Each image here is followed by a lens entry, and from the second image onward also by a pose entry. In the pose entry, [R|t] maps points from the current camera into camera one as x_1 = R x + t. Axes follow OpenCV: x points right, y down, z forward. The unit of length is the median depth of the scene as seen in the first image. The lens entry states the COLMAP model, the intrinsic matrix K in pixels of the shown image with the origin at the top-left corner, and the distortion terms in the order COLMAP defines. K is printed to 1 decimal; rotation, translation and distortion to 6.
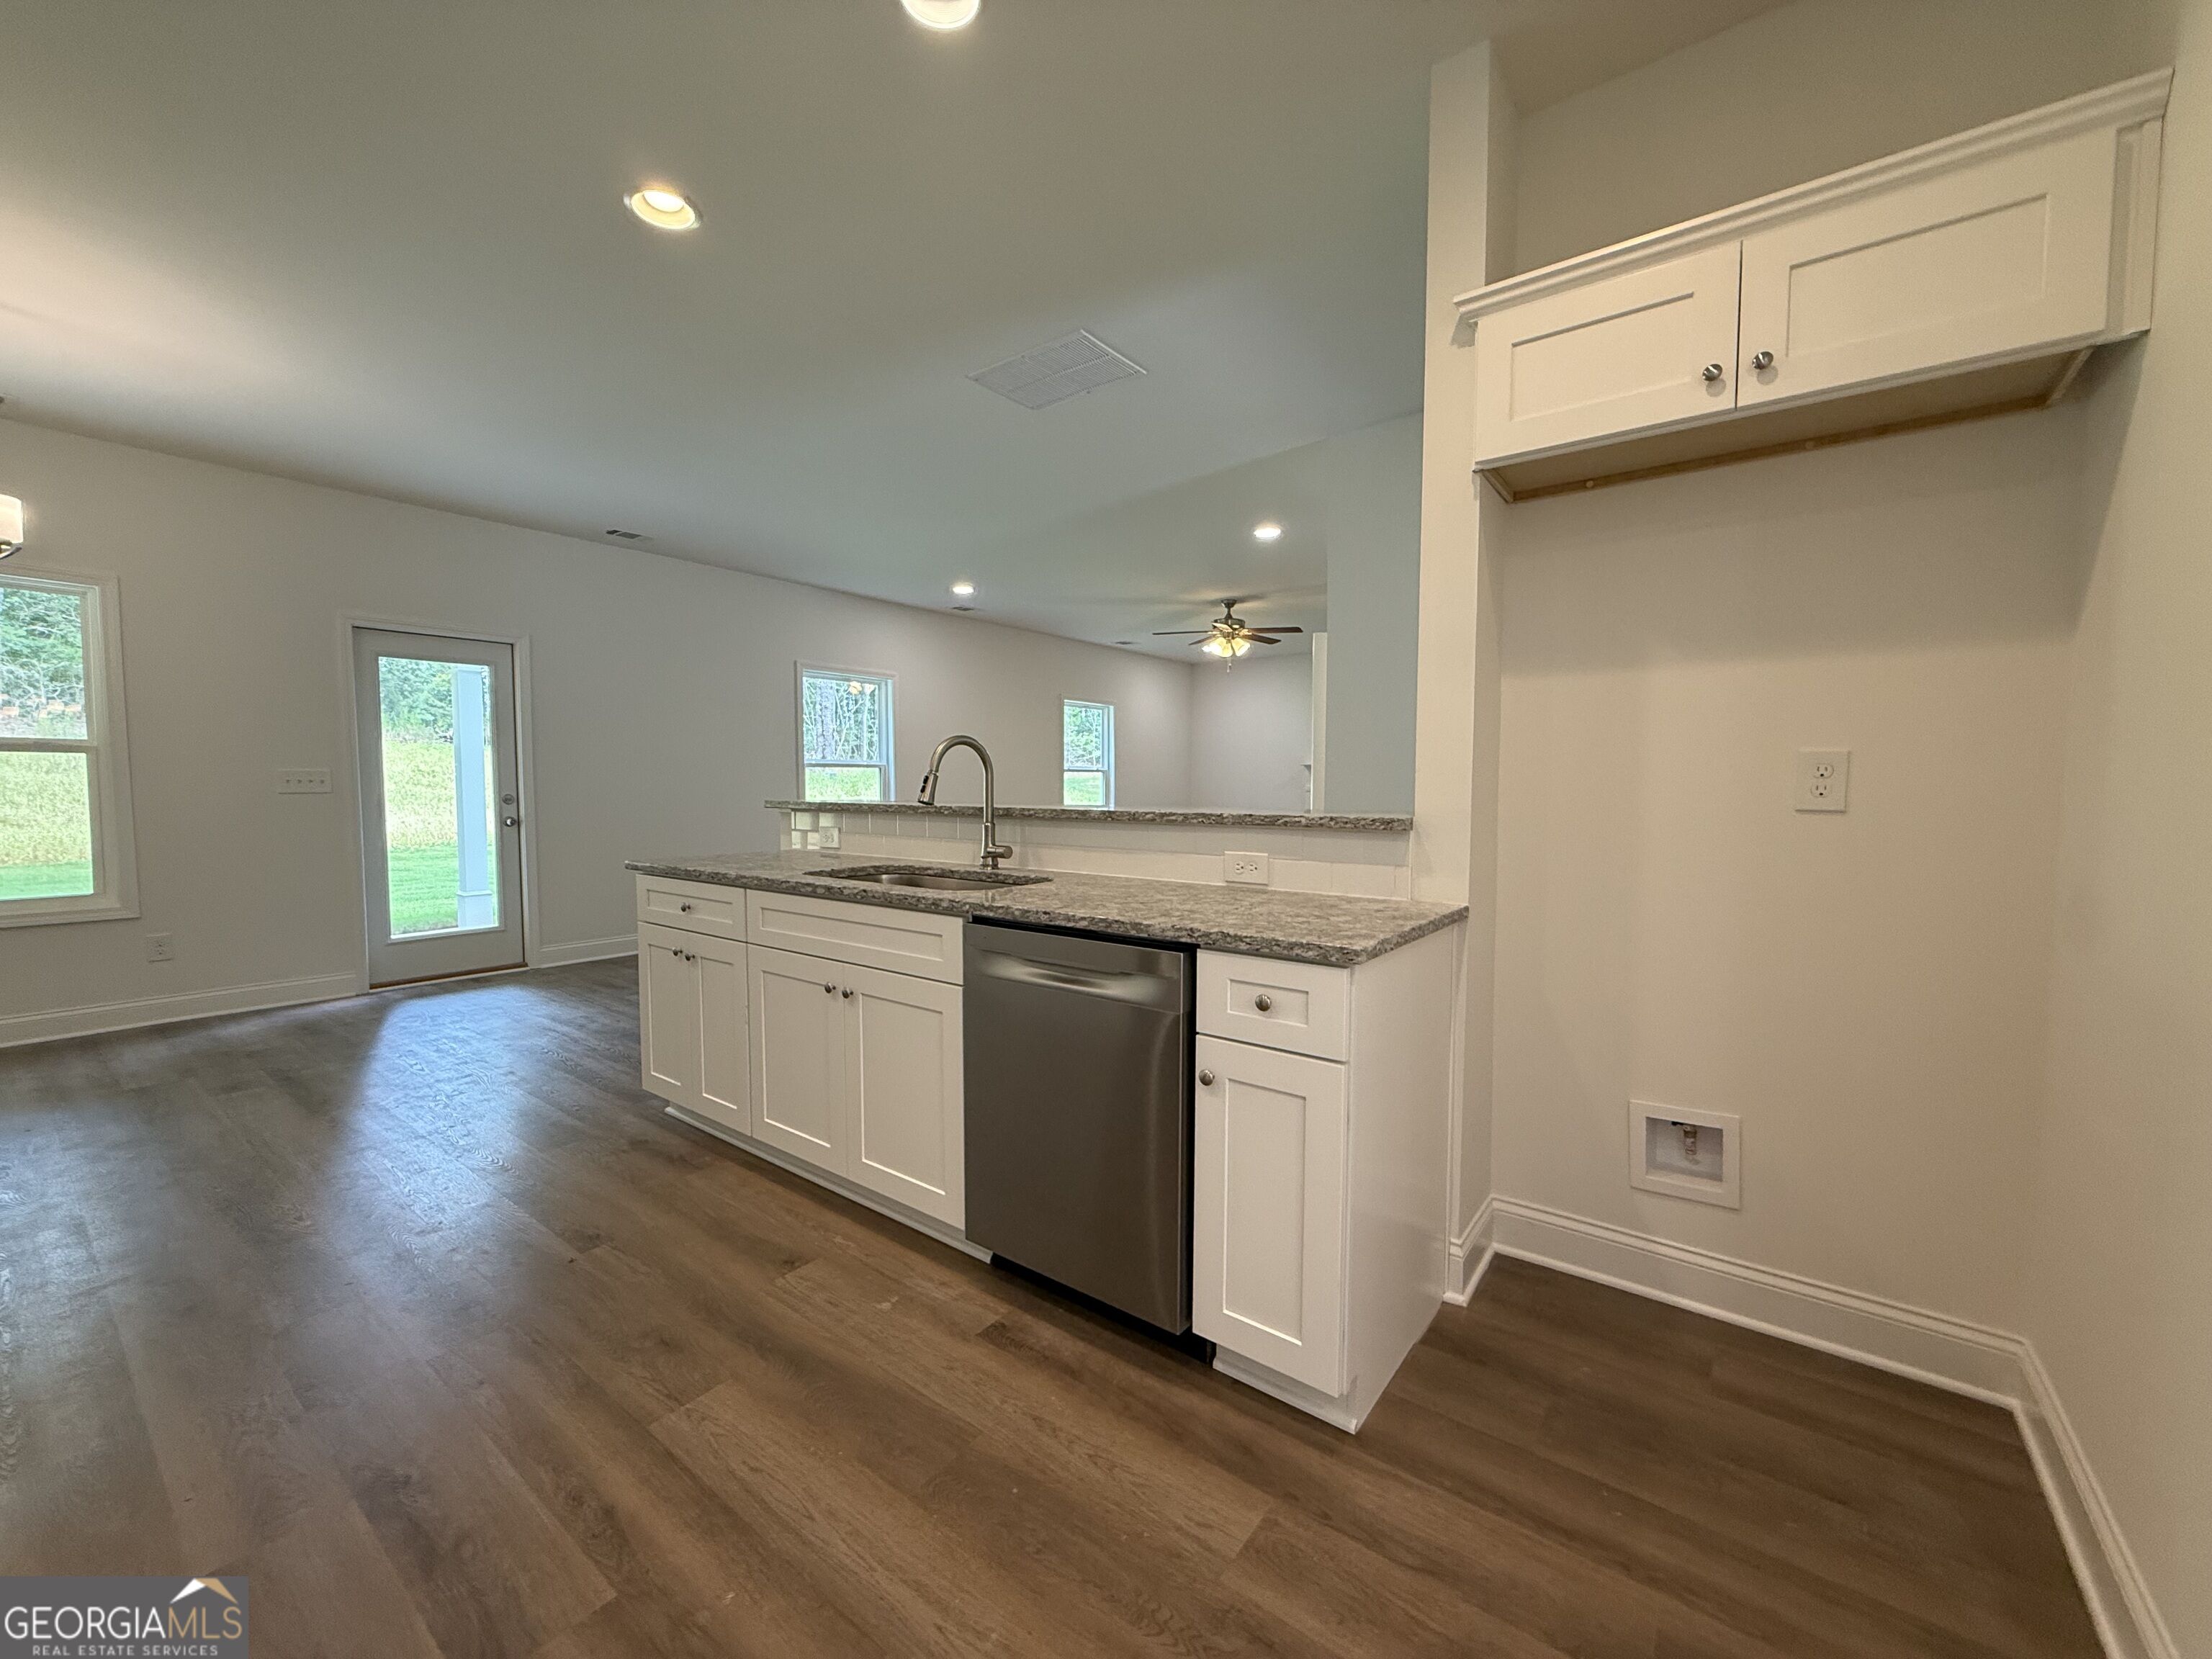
lens RADIAL K [[876.2, 0, 1103.3], [0, 876.2, 835.3], [0, 0, 1]] dist [-0.000693, 0.000639]
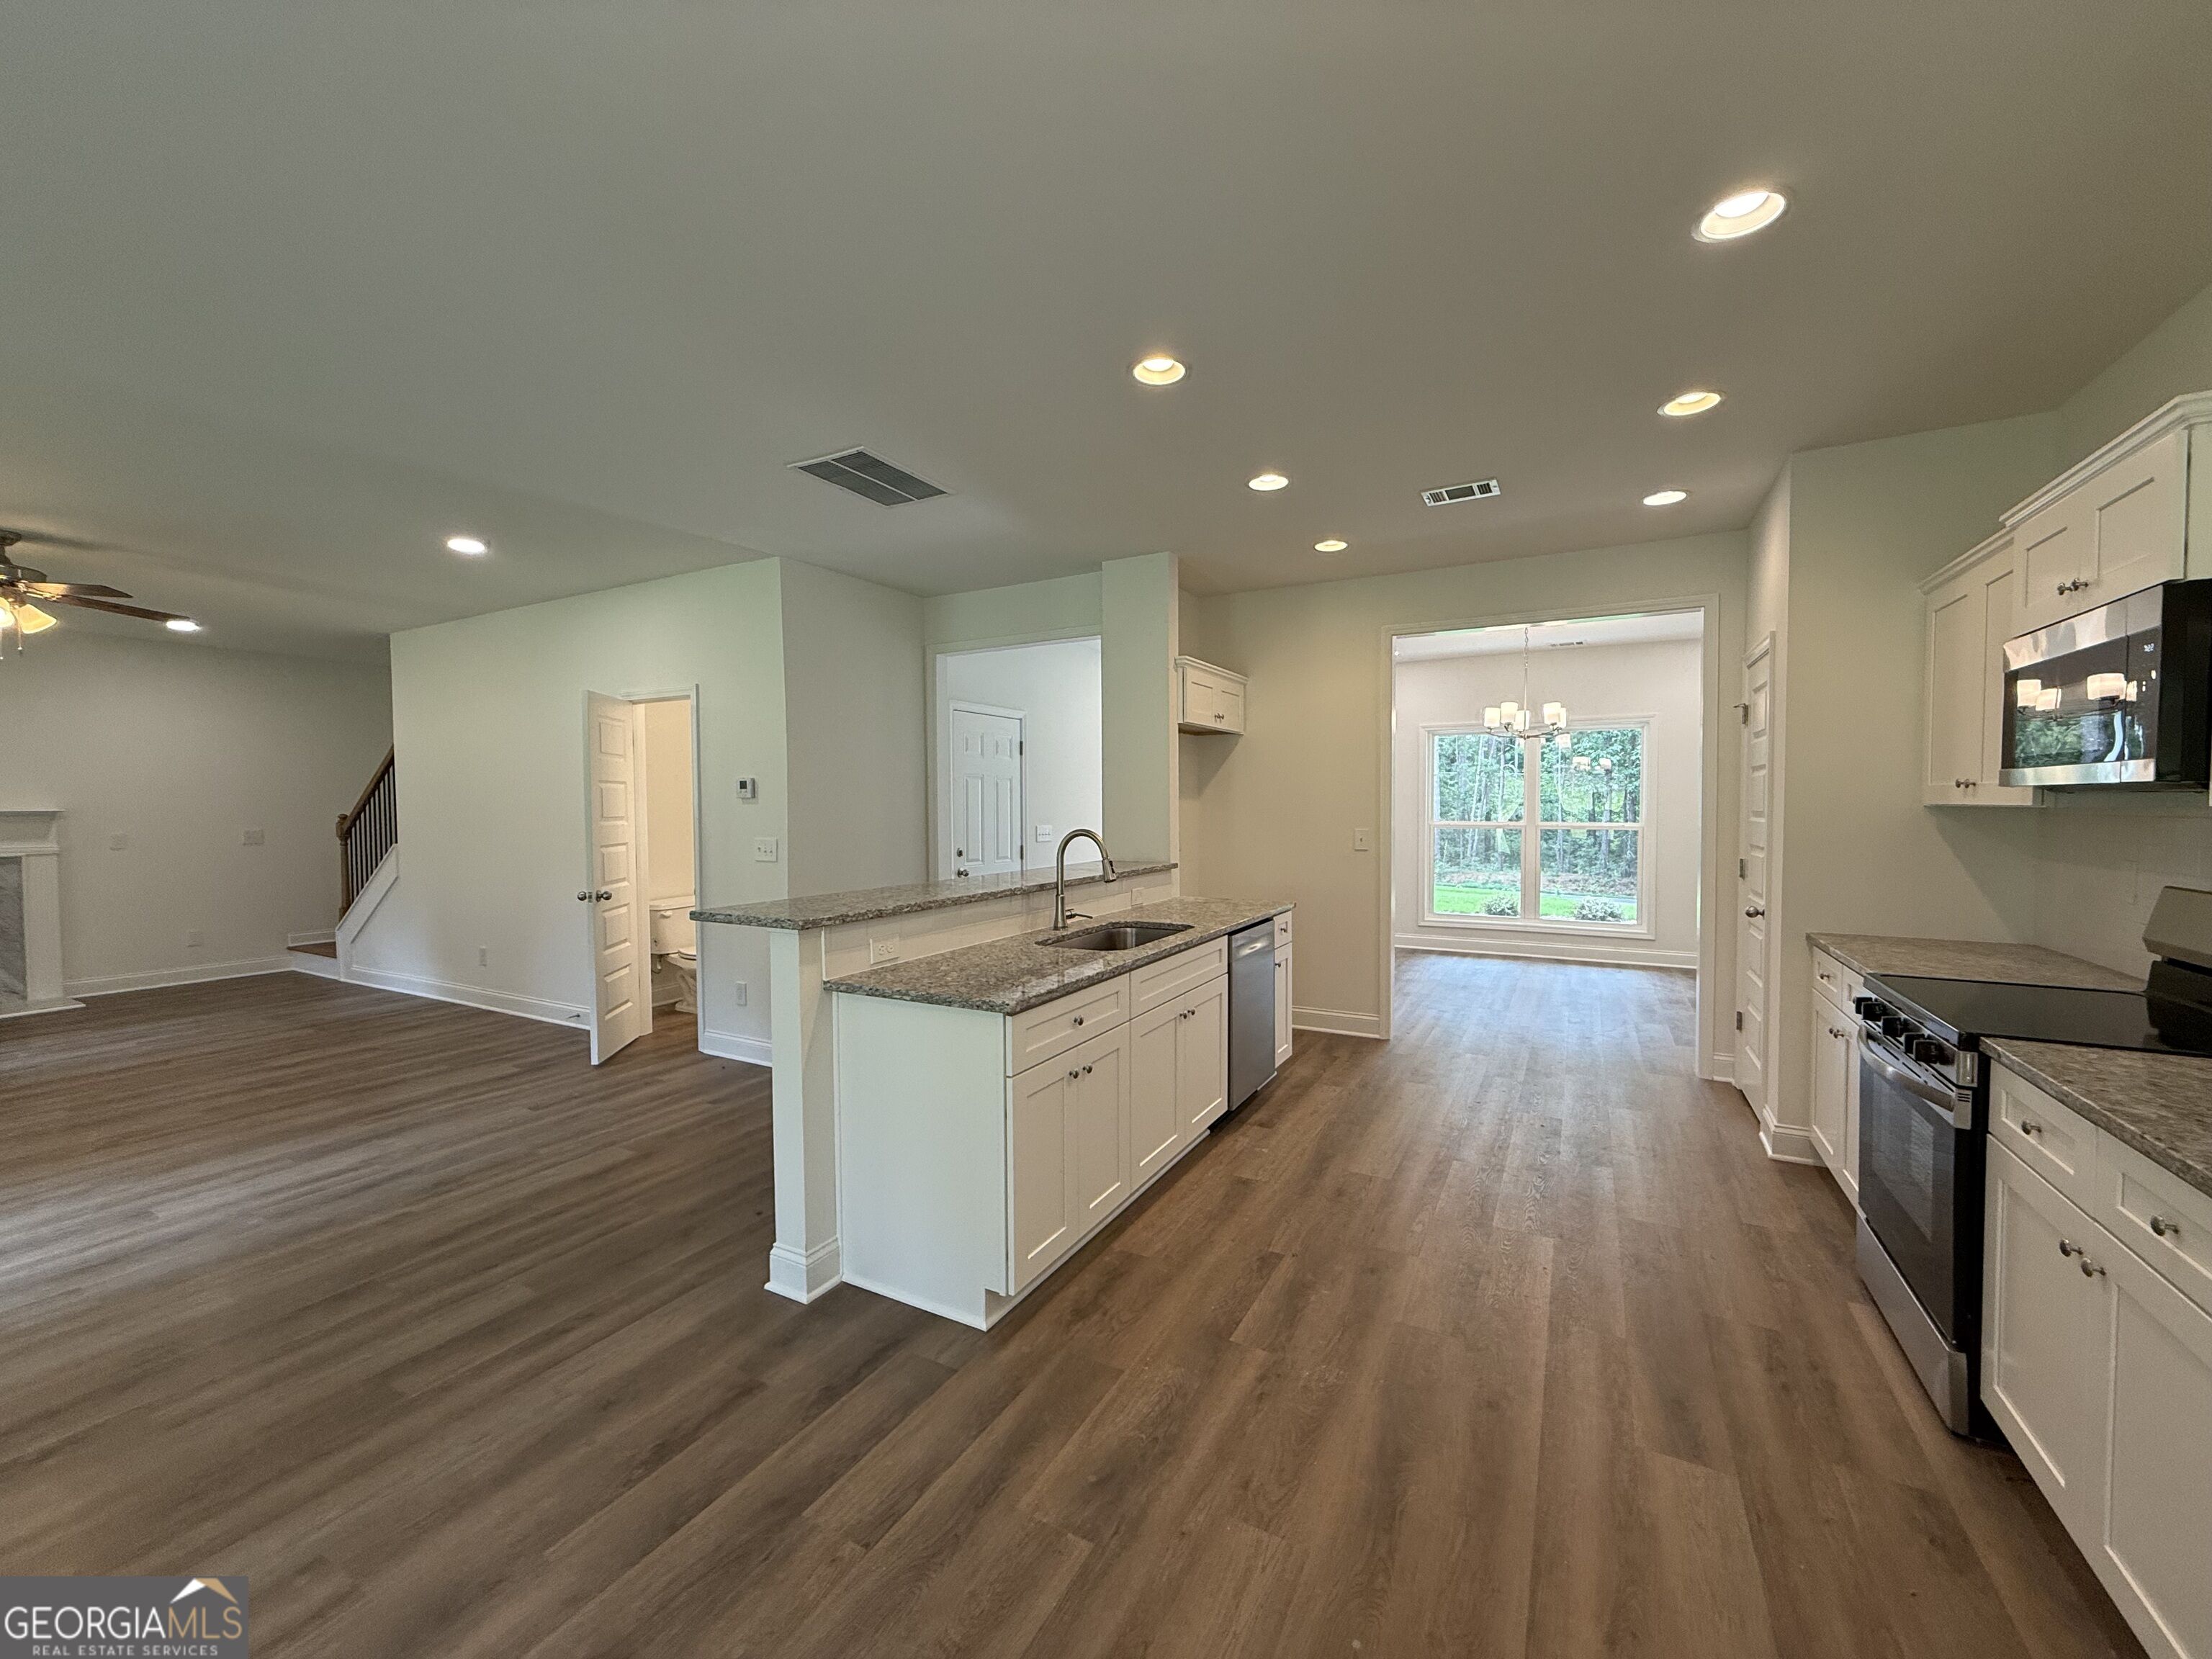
lens RADIAL K [[876.2, 0, 1105.1], [0, 876.2, 831.2], [0, 0, 1]] dist [-0.000693, 0.000639]
pose [[-0.149990, -0.032723, 0.988146, -0.512747], [0.064074, 0.997029, 0.042743, -0.056958], [-0.986609, 0.069725, -0.147448, 0.403388]]
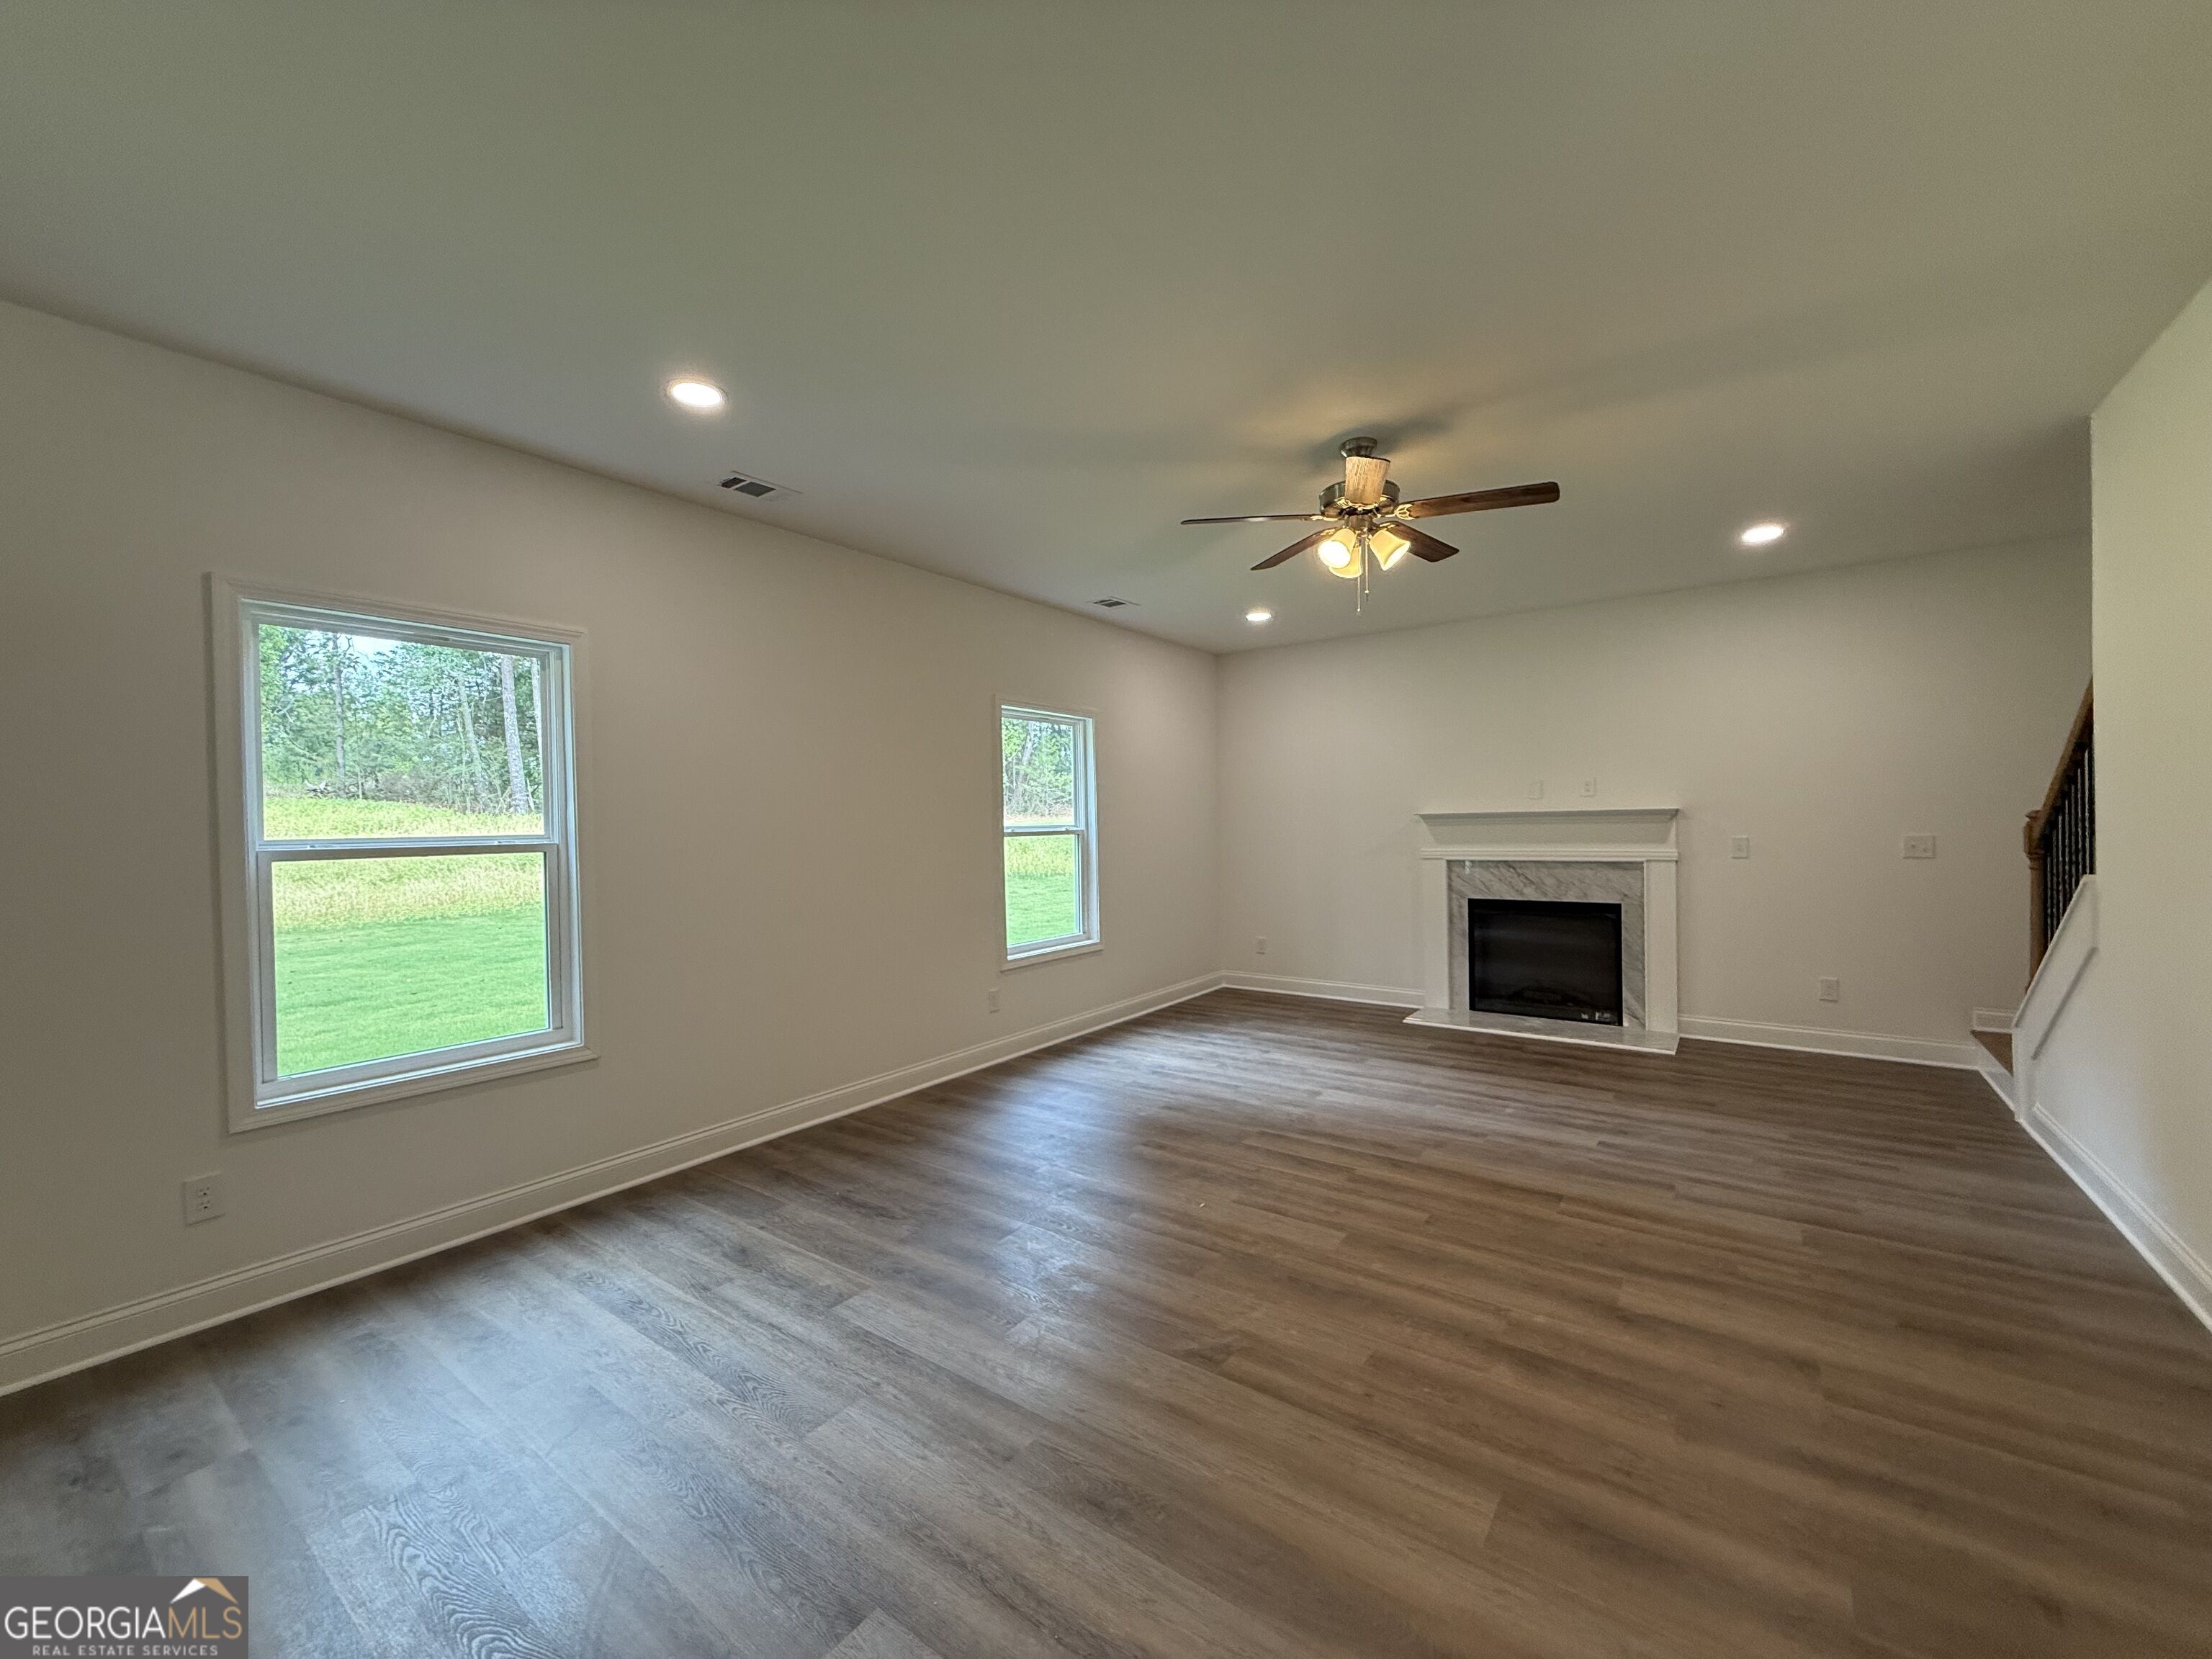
lens RADIAL K [[876.2, 0, 1110.9], [0, 876.2, 848.5], [0, 0, 1]] dist [-0.000693, 0.000639]
pose [[0.999351, -0.019118, 0.030523, 0.006082], [0.020038, 0.999345, -0.030128, -0.061214], [-0.029927, 0.030720, 0.999080, 0.588471]]
